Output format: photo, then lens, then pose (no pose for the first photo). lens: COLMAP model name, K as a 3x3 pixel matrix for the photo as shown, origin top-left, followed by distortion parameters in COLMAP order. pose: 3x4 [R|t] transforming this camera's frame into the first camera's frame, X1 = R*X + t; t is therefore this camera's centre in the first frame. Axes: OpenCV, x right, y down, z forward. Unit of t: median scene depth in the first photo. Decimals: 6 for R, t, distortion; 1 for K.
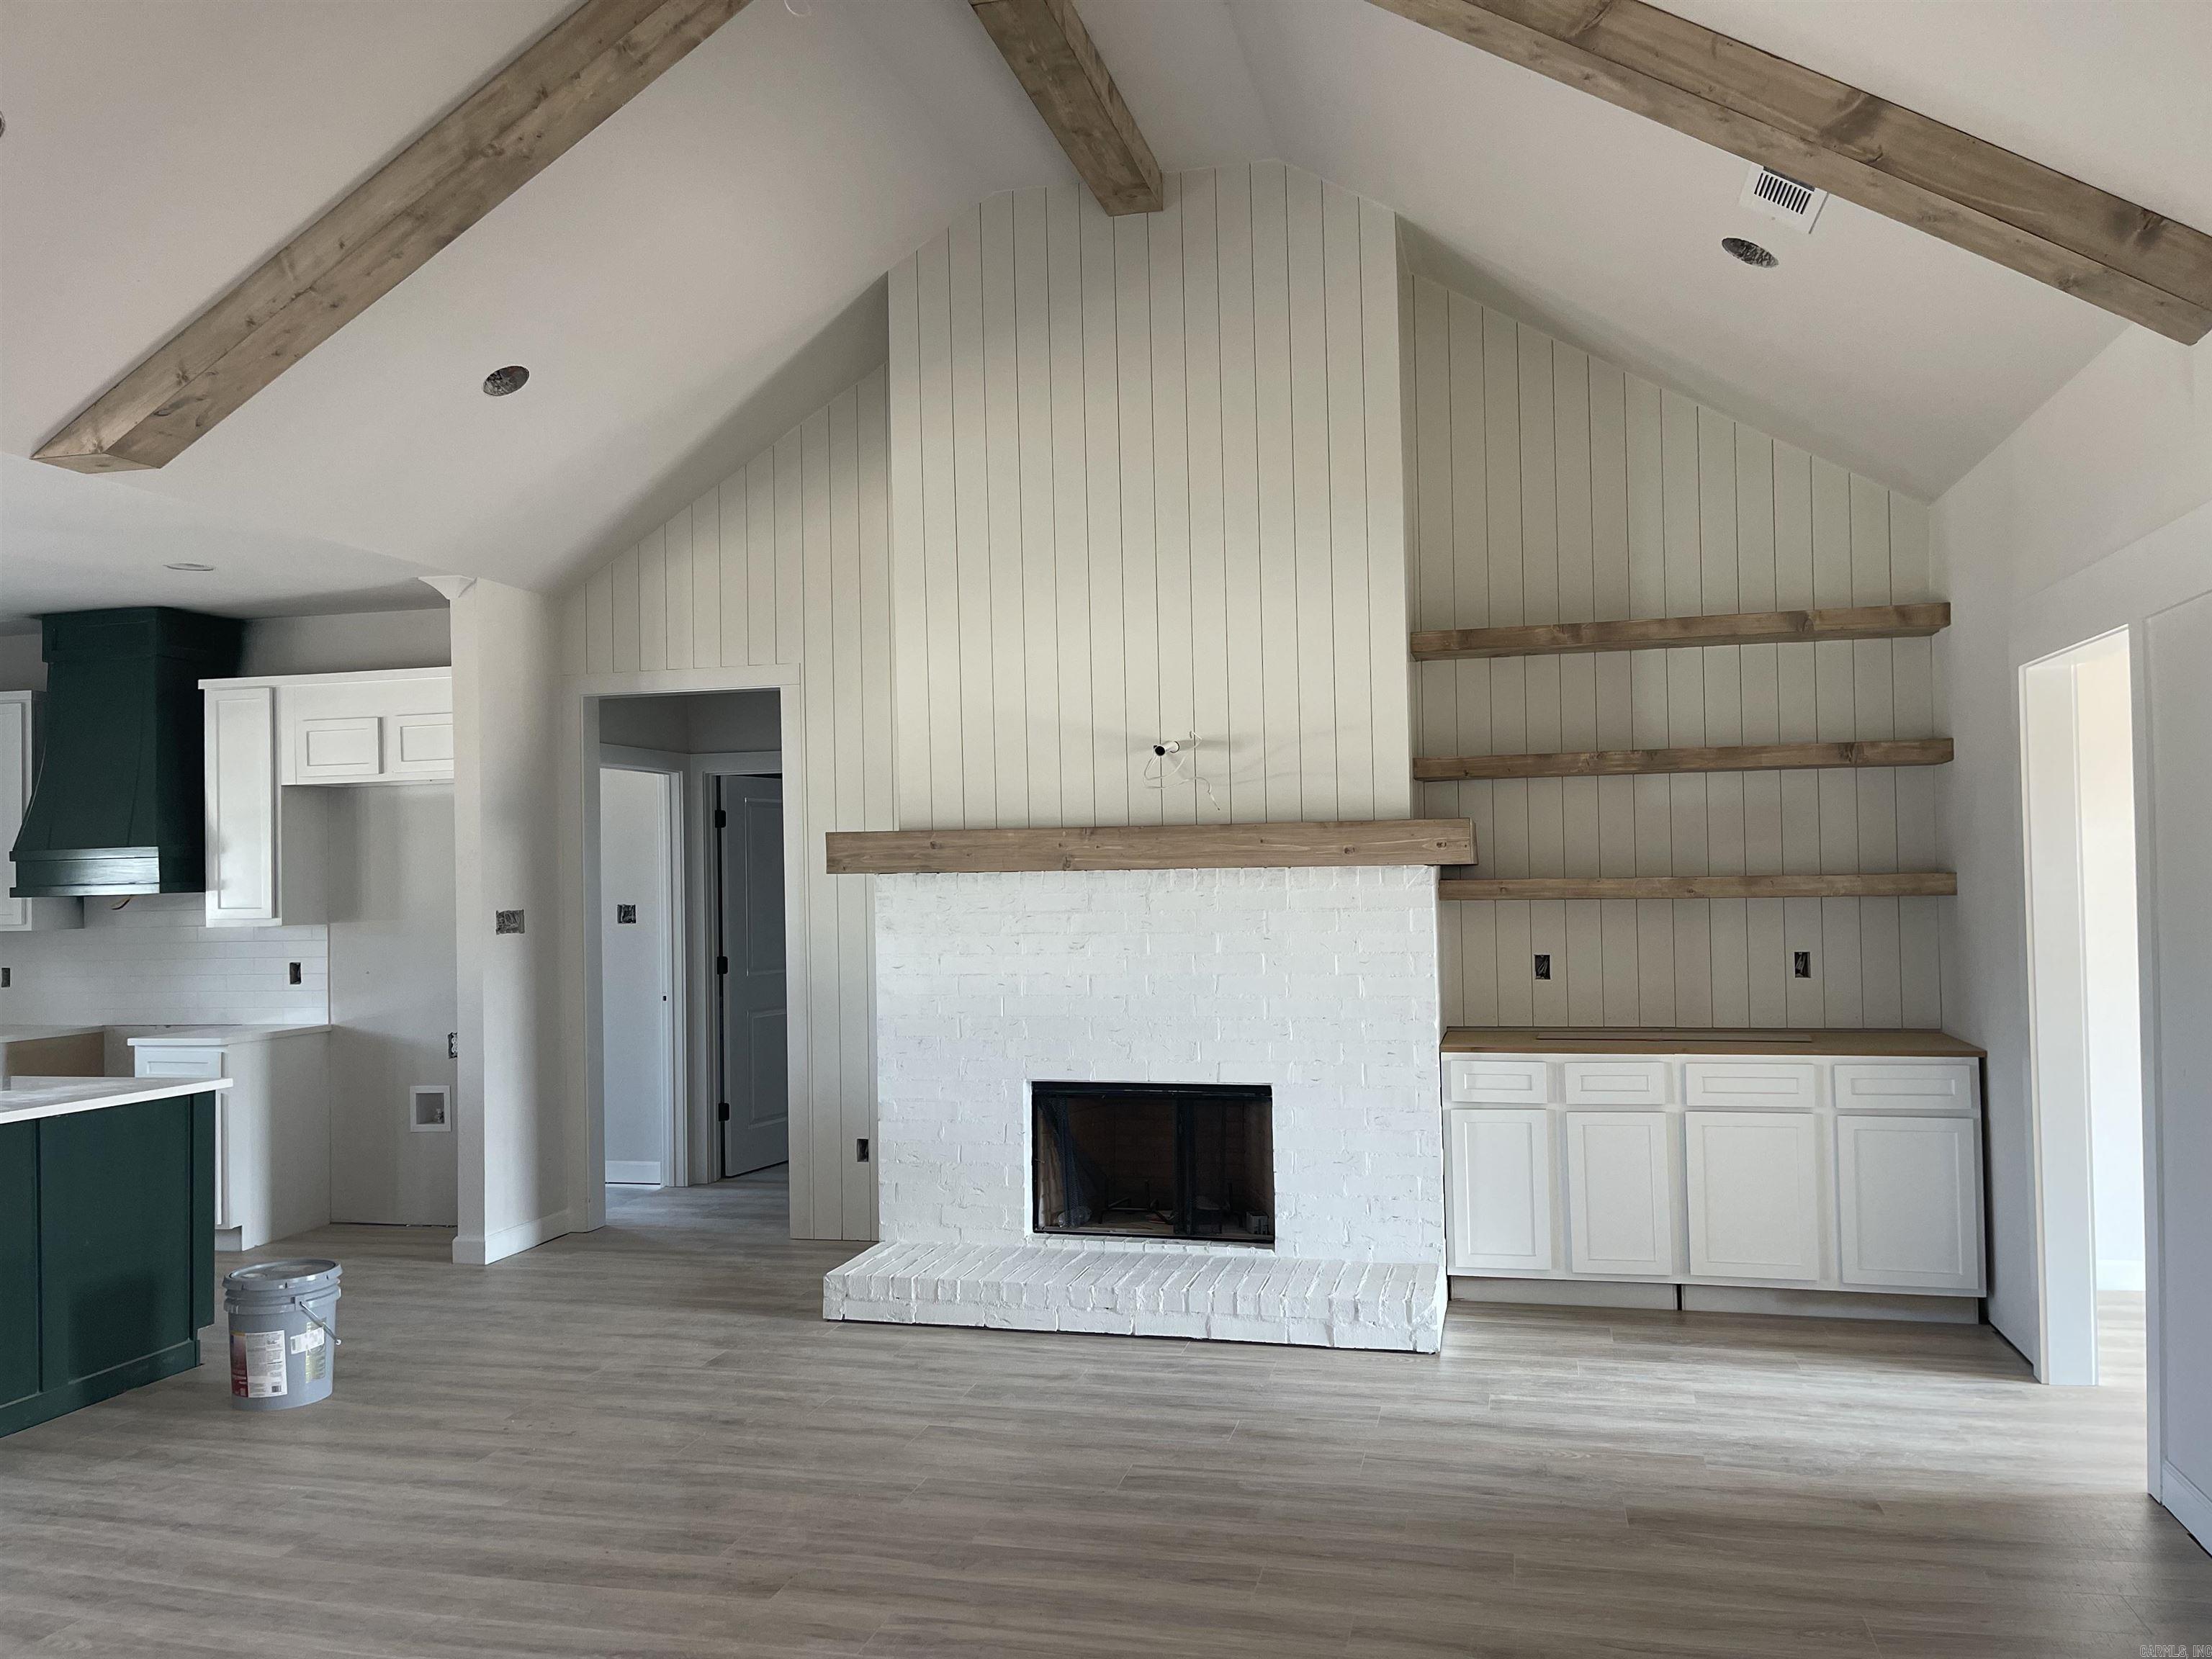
lens RADIAL K [[1645.1, 0, 1106.0], [0, 1645.1, 829.5], [0, 0, 1]] dist [0.002345, -0.000090]
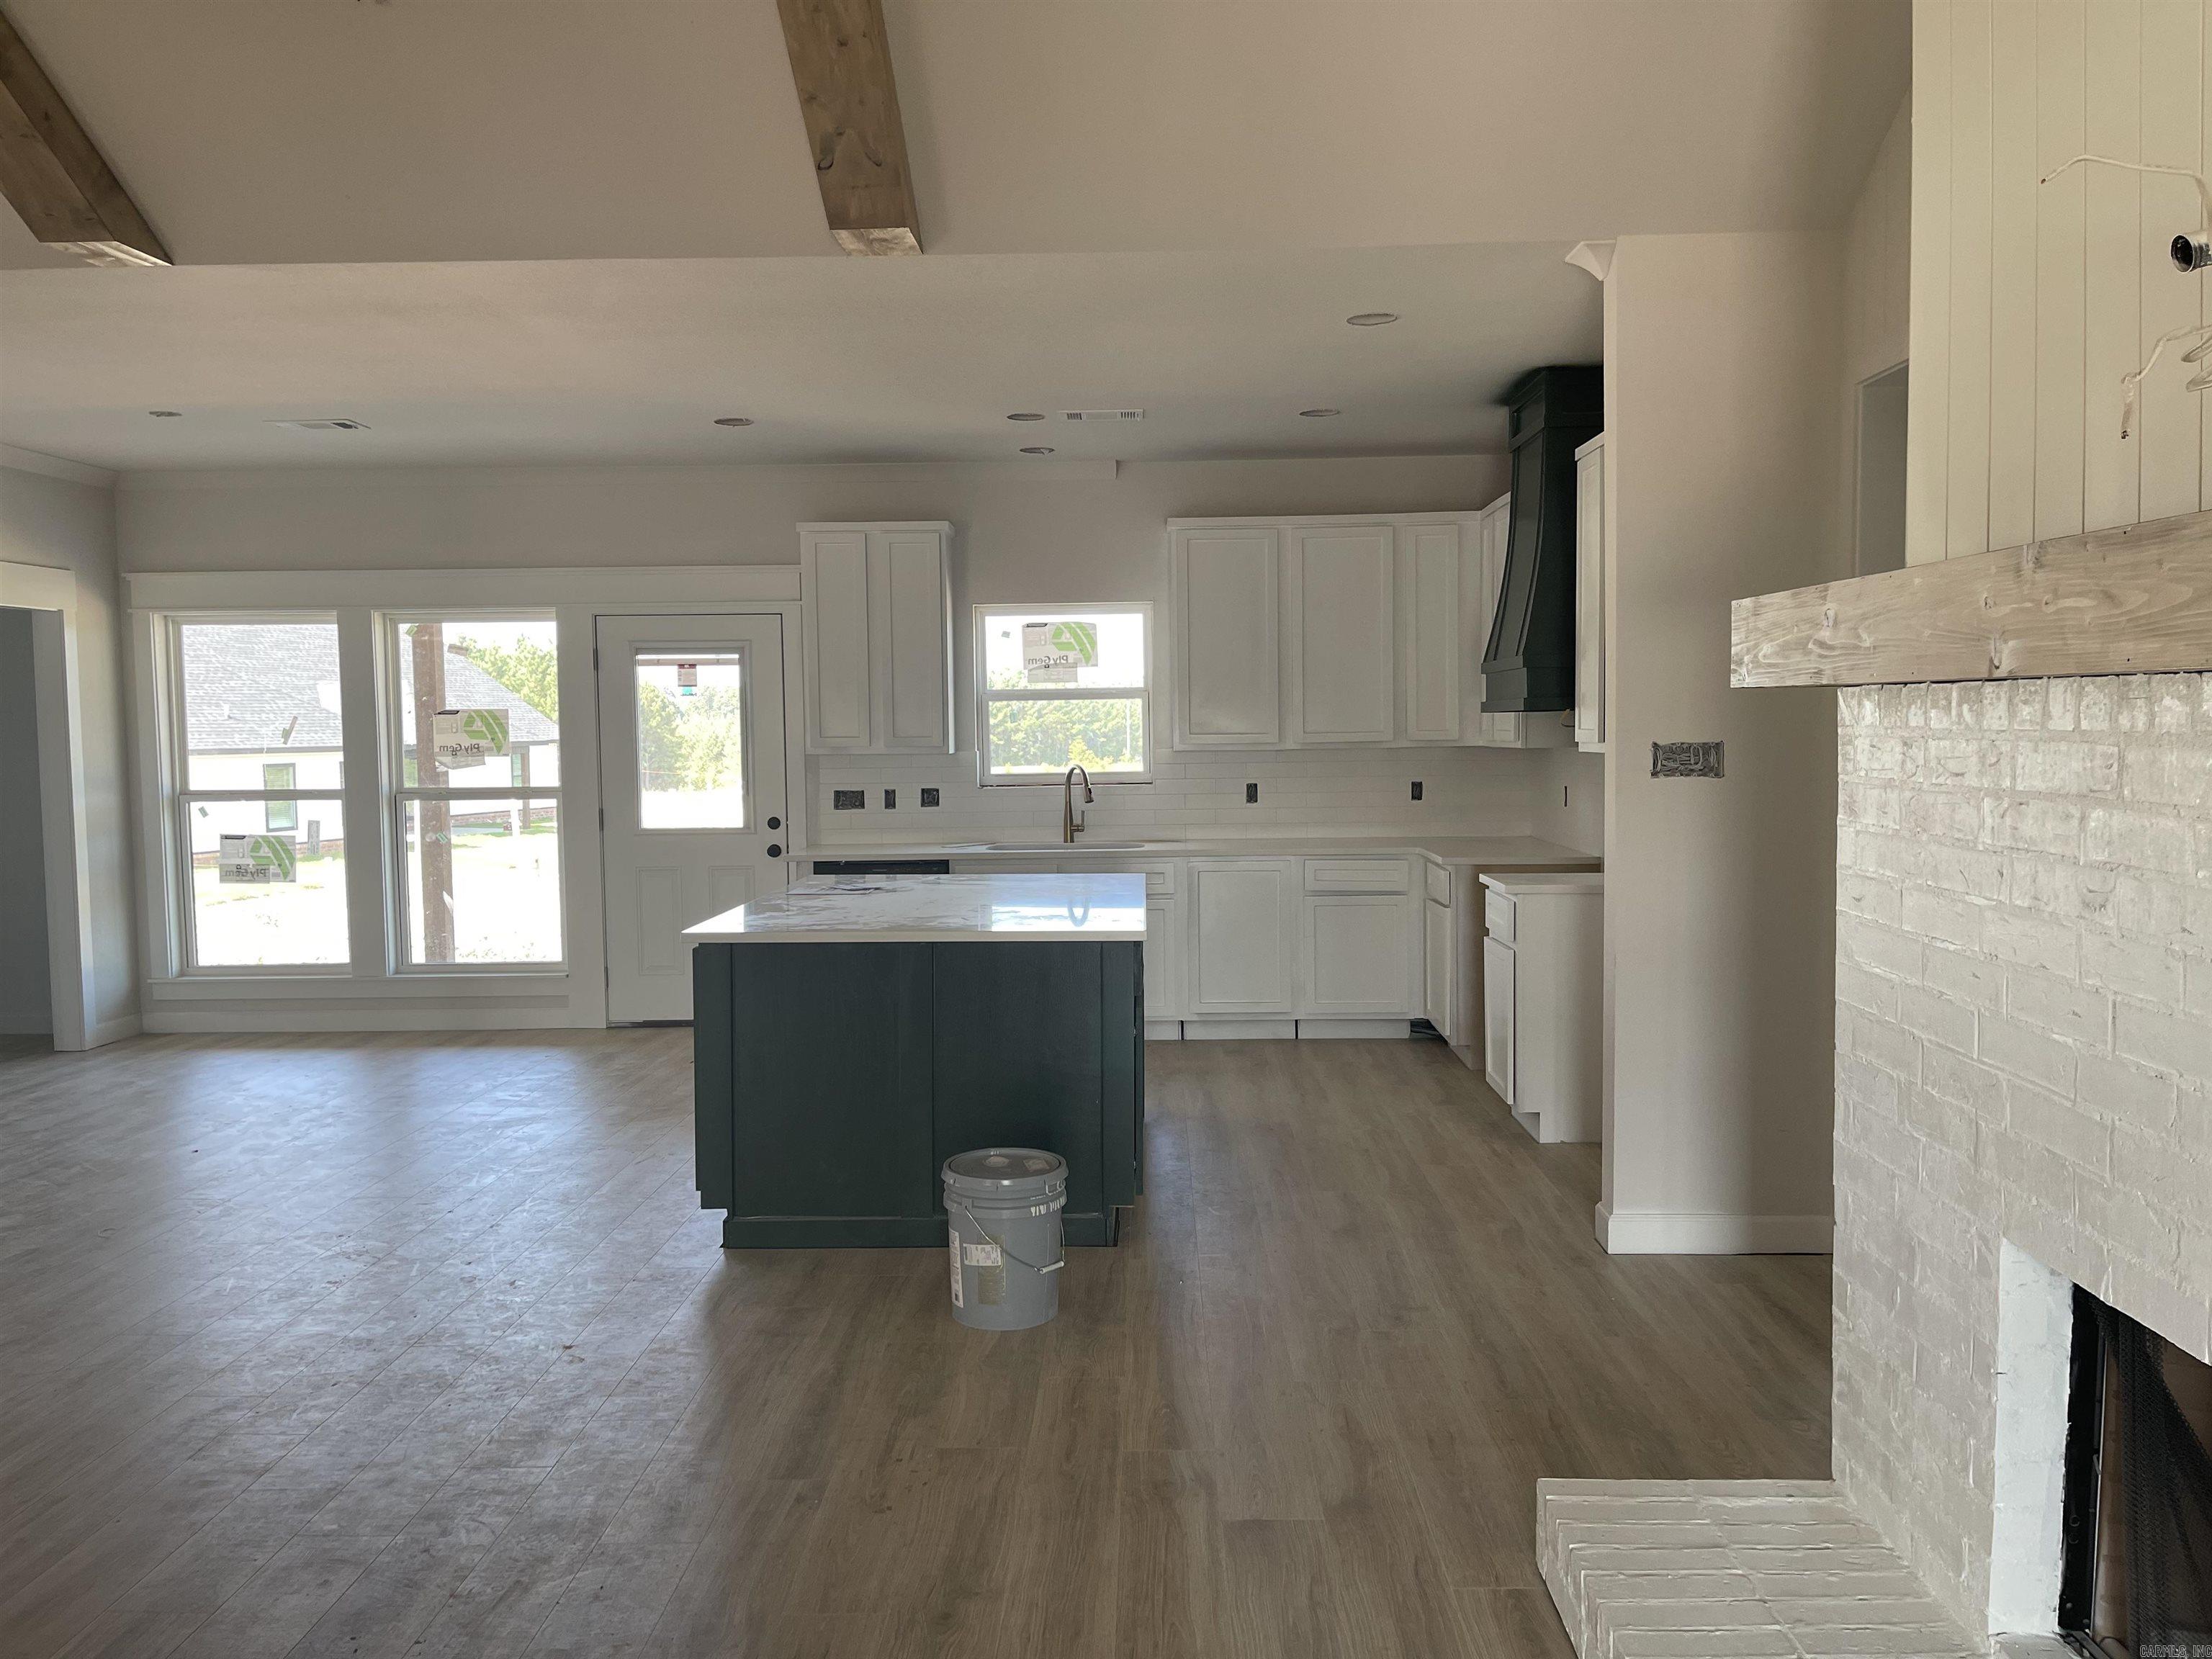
lens RADIAL K [[1645.1, 0, 1106.0], [0, 1645.1, 829.5], [0, 0, 1]] dist [0.002345, -0.000090]
pose [[0.237146, 0.081629, -0.968039, 0.301902], [0.030580, 0.995343, 0.091423, 0.022431], [0.970993, -0.051283, 0.233545, 0.840492]]
